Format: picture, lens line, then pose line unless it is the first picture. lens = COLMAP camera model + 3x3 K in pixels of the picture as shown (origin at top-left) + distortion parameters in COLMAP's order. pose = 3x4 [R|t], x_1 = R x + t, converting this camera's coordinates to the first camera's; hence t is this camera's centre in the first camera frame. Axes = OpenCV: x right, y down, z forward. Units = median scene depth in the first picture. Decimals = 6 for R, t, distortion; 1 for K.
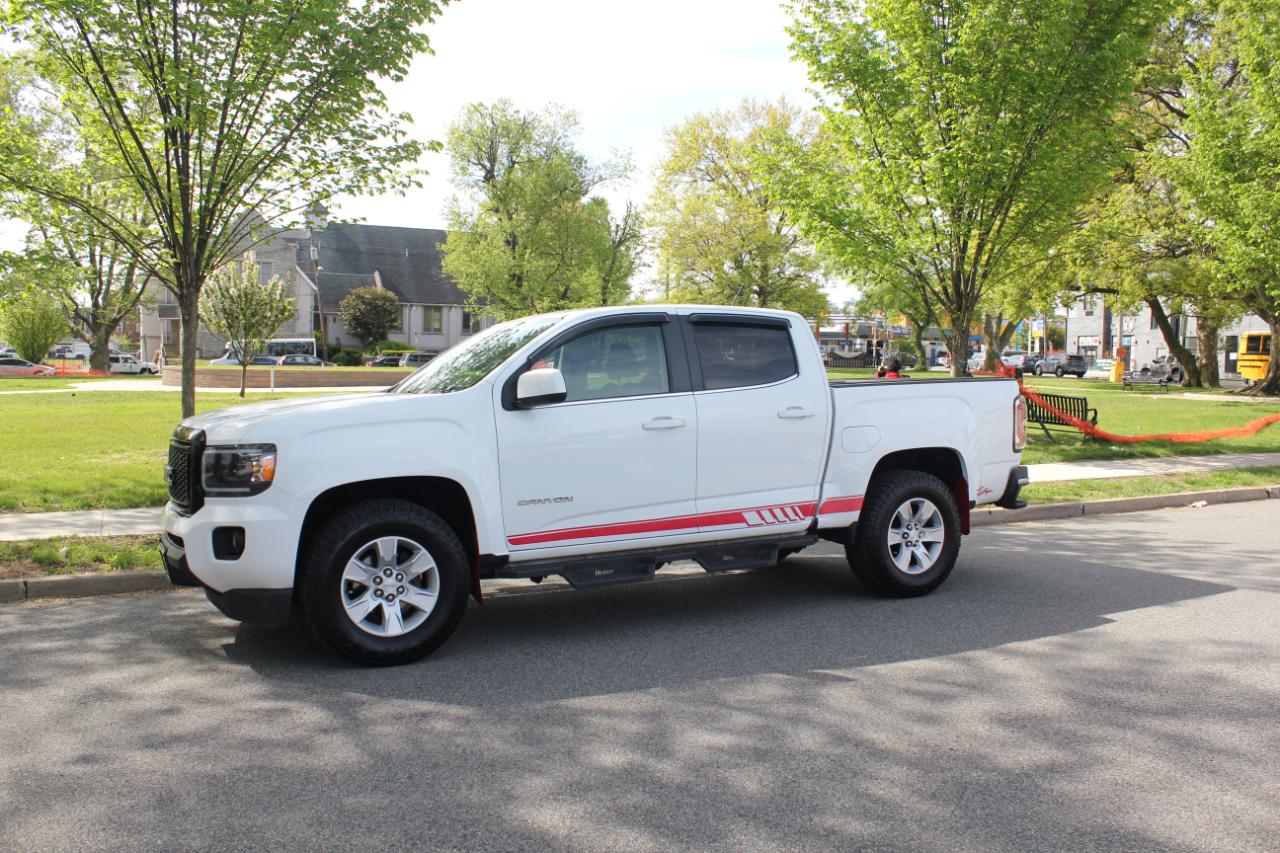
lens RADIAL K [[1089.9, 0, 641.3], [0, 1089.9, 422.1], [0, 0, 1]] dist [-0.158186, 0.126619]
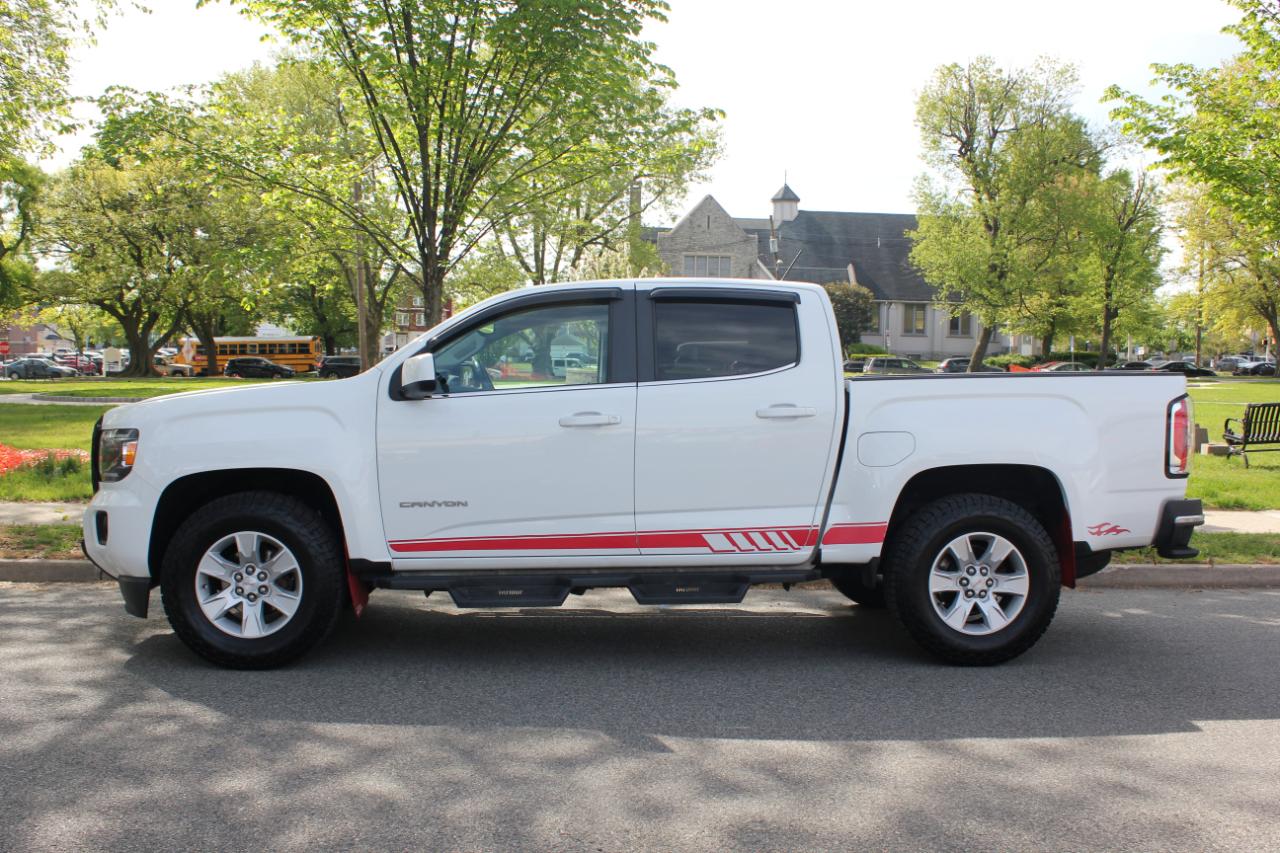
lens RADIAL K [[1254.1, 0, 640.0], [0, 1254.1, 426.5], [0, 0, 1]] dist [-0.139555, 0.148291]
pose [[0.905519, 0.022490, -0.423709, 0.220666], [-0.026808, 0.999632, -0.004234, 0.004387], [0.423457, 0.015193, 0.905789, 0.070799]]
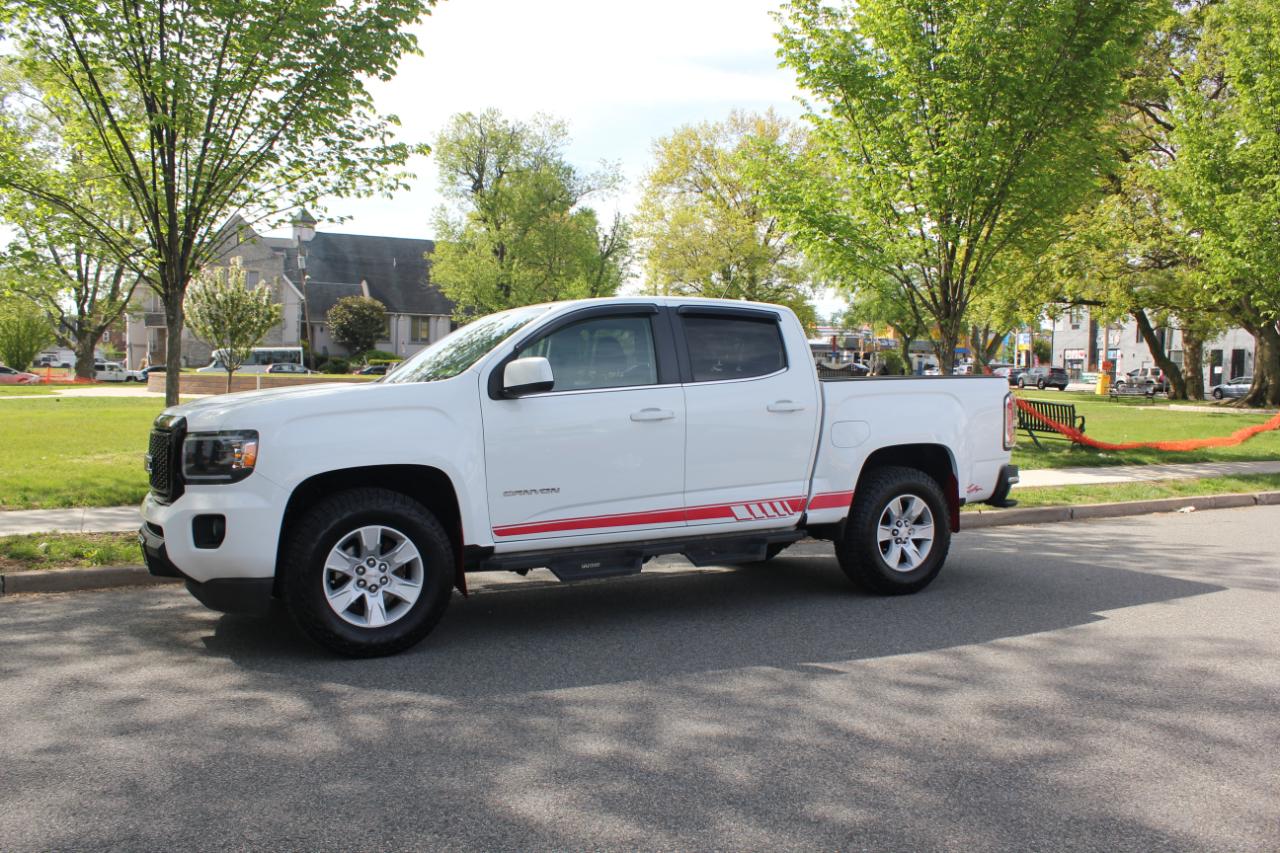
lens RADIAL K [[1088.7, 0, 640.0], [0, 1088.7, 426.5], [0, 0, 1]] dist [-0.156813, 0.125906]
pose [[0.999934, 0.004271, 0.010667, -0.000262], [-0.004193, 0.999964, -0.007404, 0.009069], [-0.010698, 0.007359, 0.999916, 0.006093]]
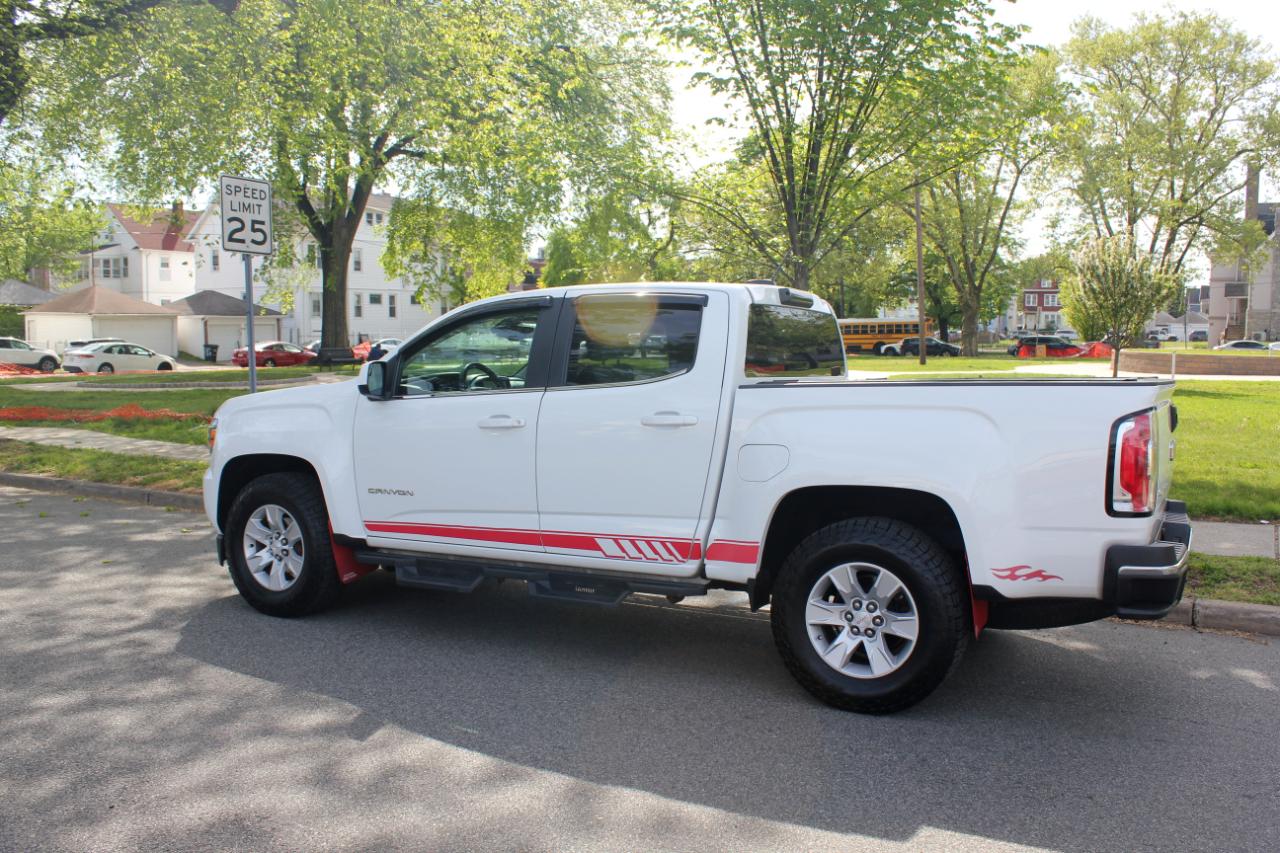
lens RADIAL K [[1128.9, 0, 656.9], [0, 1128.9, 426.9], [0, 0, 1]] dist [-0.152262, 0.148479]
pose [[0.552799, 0.059855, -0.831162, 0.407387], [-0.043781, 0.998126, 0.042761, -0.018977], [0.832163, 0.012751, 0.554384, 0.285156]]
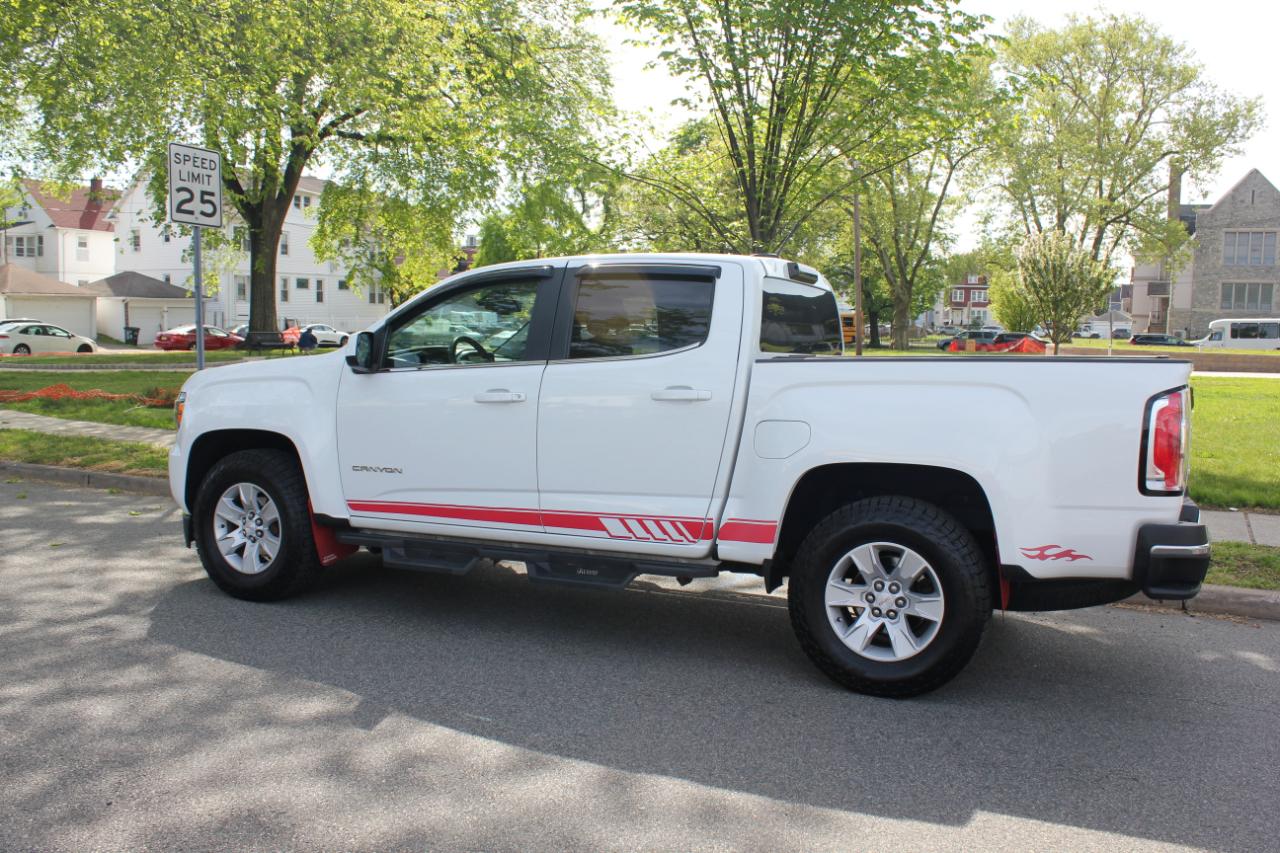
lens RADIAL K [[1130.7, 0, 656.9], [0, 1130.7, 426.8], [0, 0, 1]] dist [-0.153786, 0.151589]
pose [[0.607066, 0.071611, -0.791418, 0.377985], [-0.056700, 0.997296, 0.046748, -0.011099], [0.792626, 0.016494, 0.609485, 0.268605]]
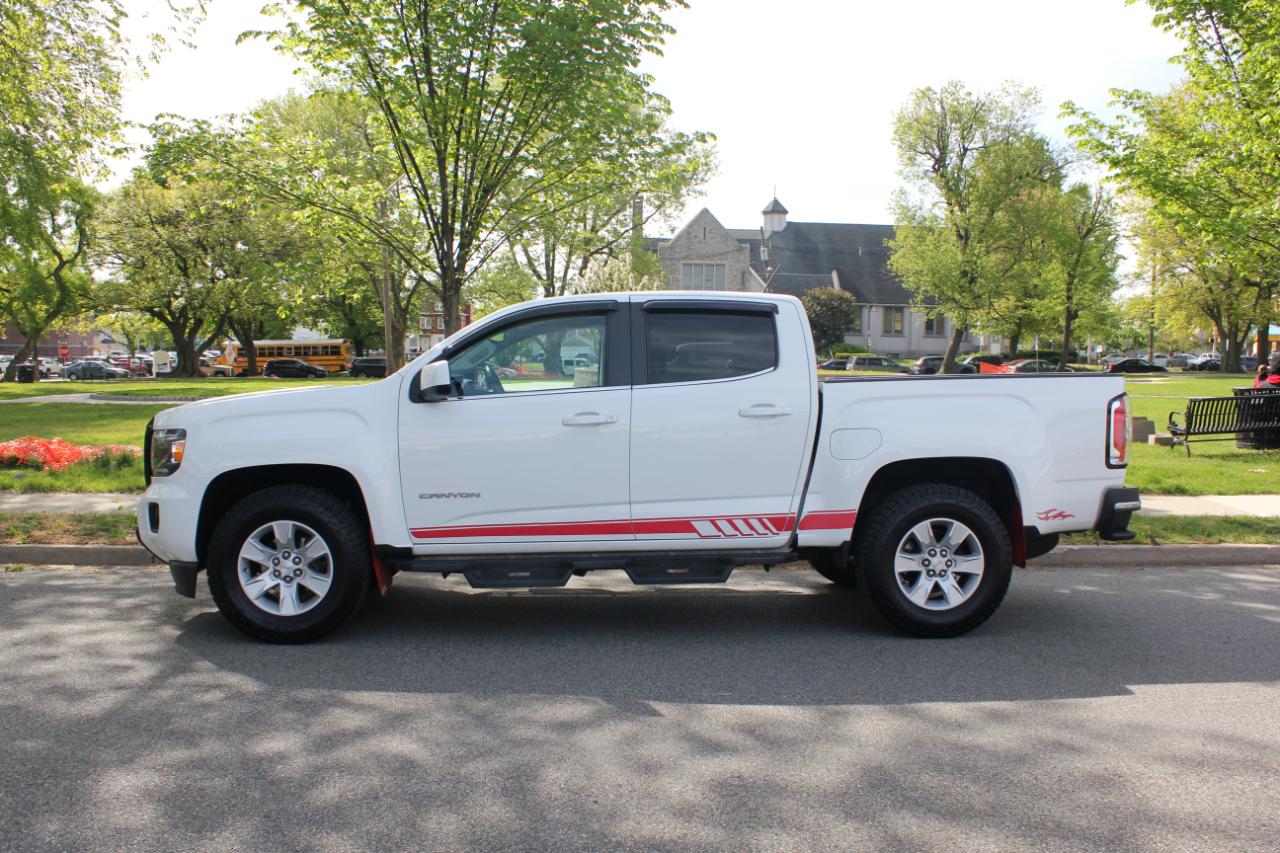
lens RADIAL K [[1147.5, 0, 644.9], [0, 1147.5, 428.8], [0, 0, 1]] dist [-0.151713, 0.137004]
pose [[0.906107, 0.021483, -0.422504, 0.227865], [-0.021904, 0.999753, 0.003859, 0.002153], [0.422482, 0.005758, 0.906353, 0.064006]]
